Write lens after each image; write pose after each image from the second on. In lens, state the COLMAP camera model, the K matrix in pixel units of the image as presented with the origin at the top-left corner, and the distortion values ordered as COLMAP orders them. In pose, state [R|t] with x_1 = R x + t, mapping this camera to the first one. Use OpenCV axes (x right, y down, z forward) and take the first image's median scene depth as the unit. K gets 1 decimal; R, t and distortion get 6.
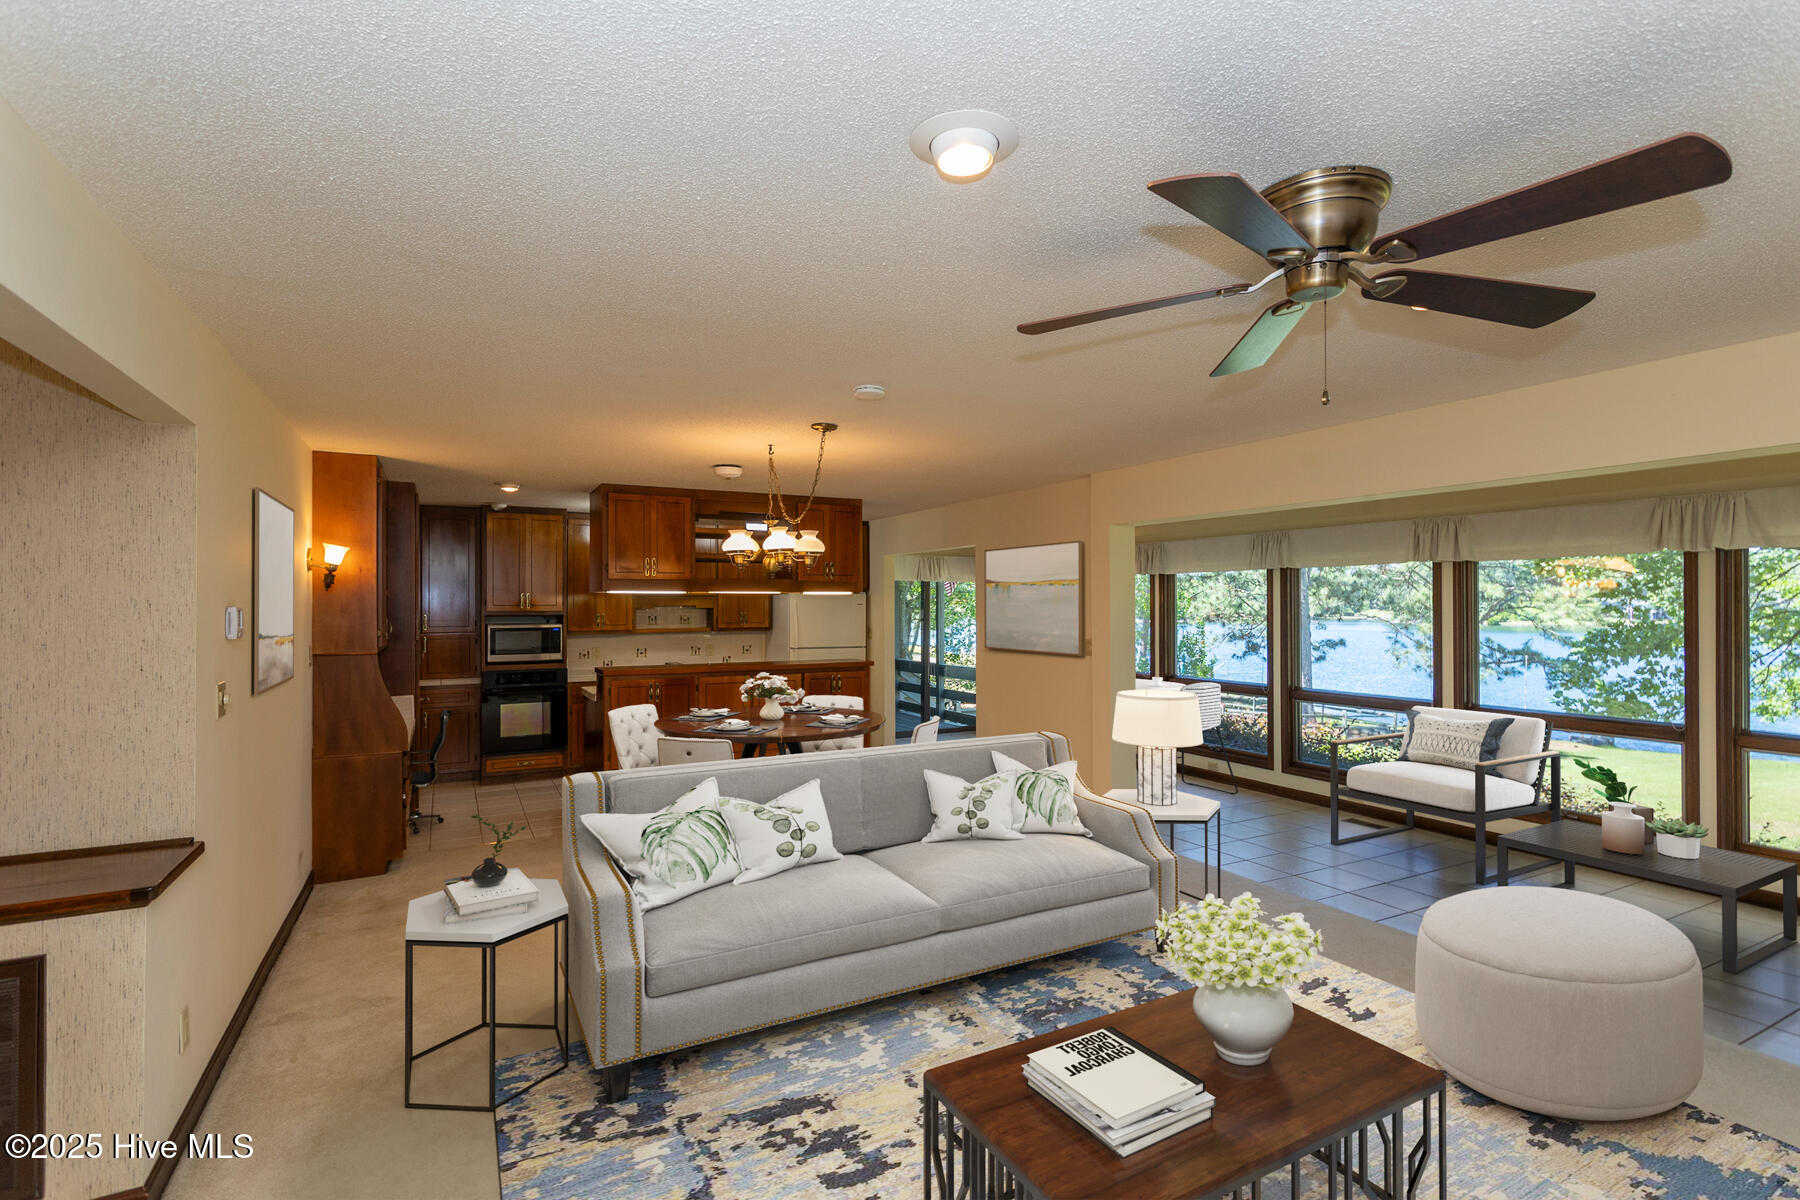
lens RADIAL K [[860.9, 0, 912.5], [0, 860.9, 580.8], [0, 0, 1]] dist [-0.002474, -0.000401]
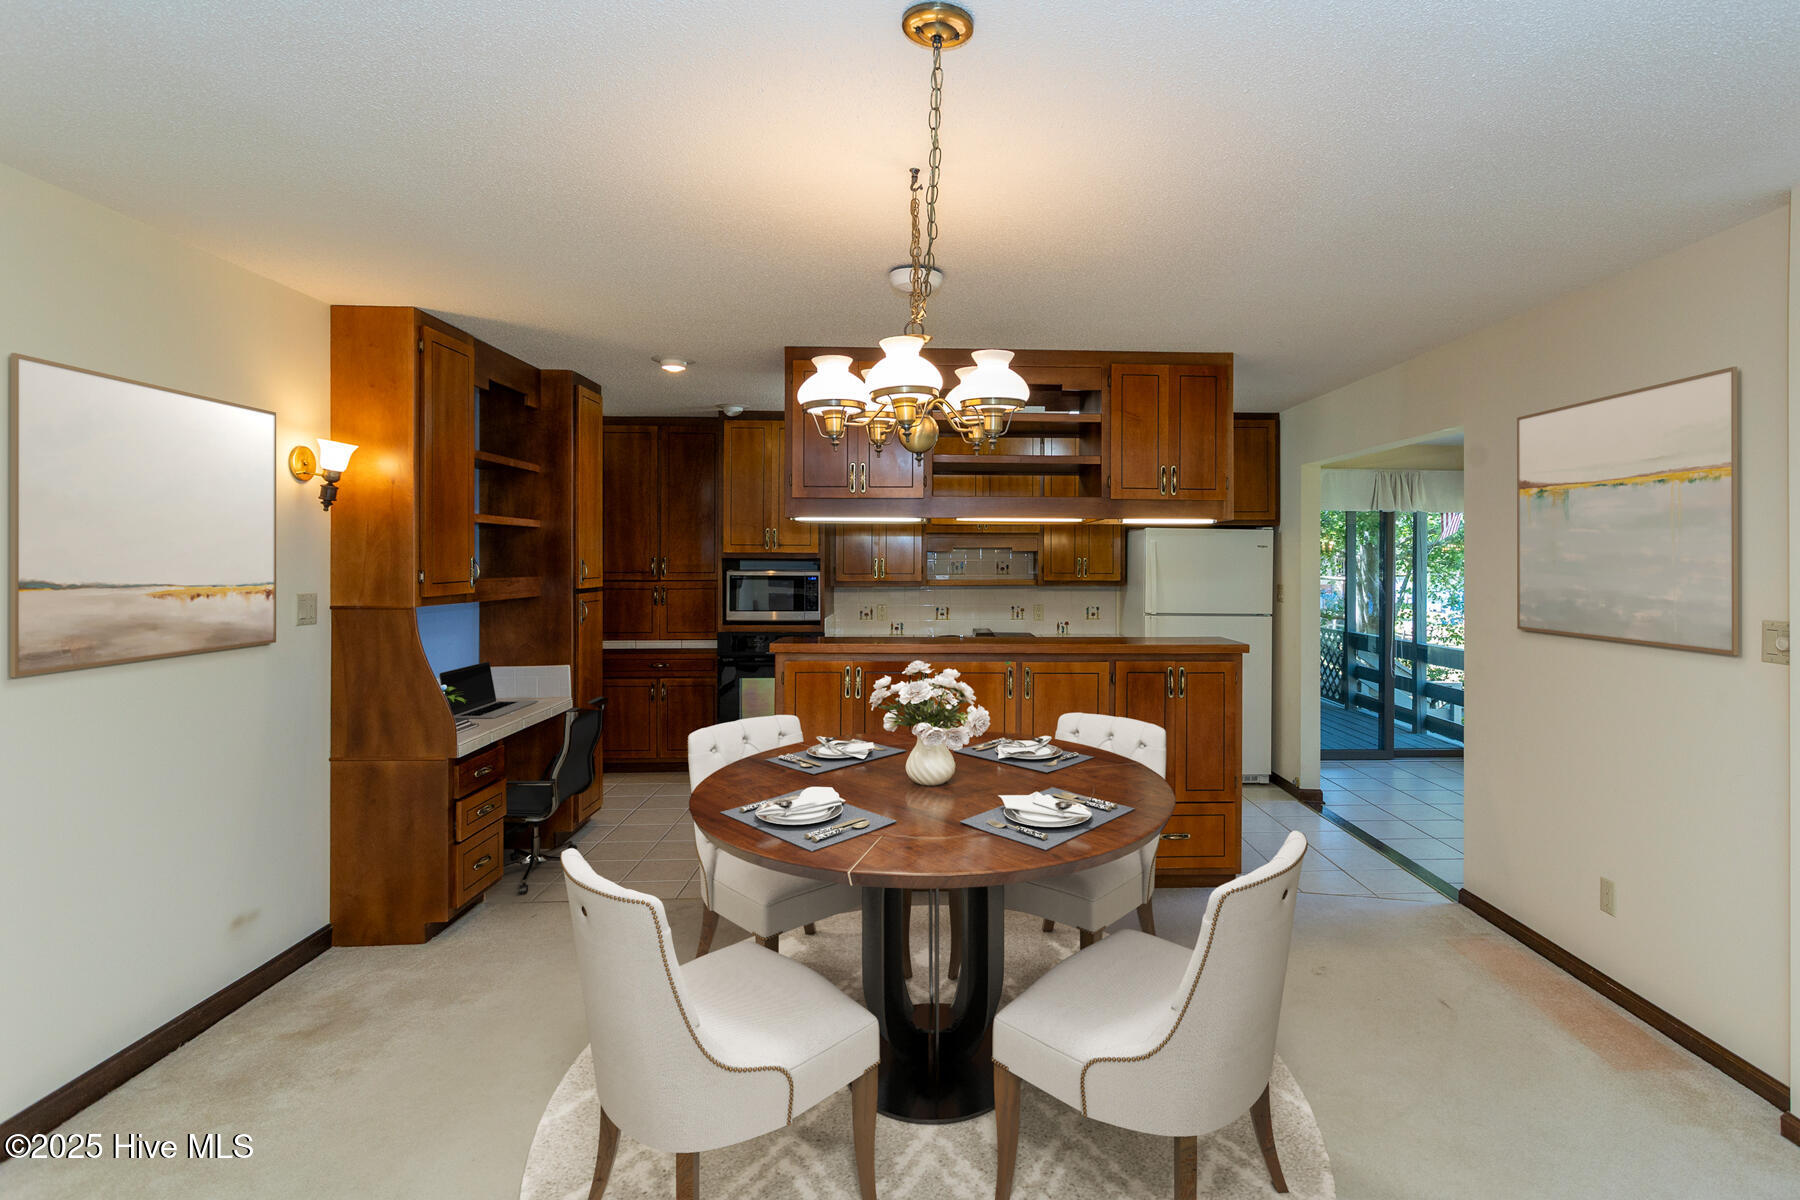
lens RADIAL K [[1058.6, 0, 890.6], [0, 1058.6, 552.2], [0, 0, 1]] dist [0.003621, 0.000178]
pose [[0.904707, 0.002648, -0.426027, 0.028309], [0.008131, 0.999691, 0.023480, 0.014111], [0.425957, -0.024706, 0.904406, 0.227000]]
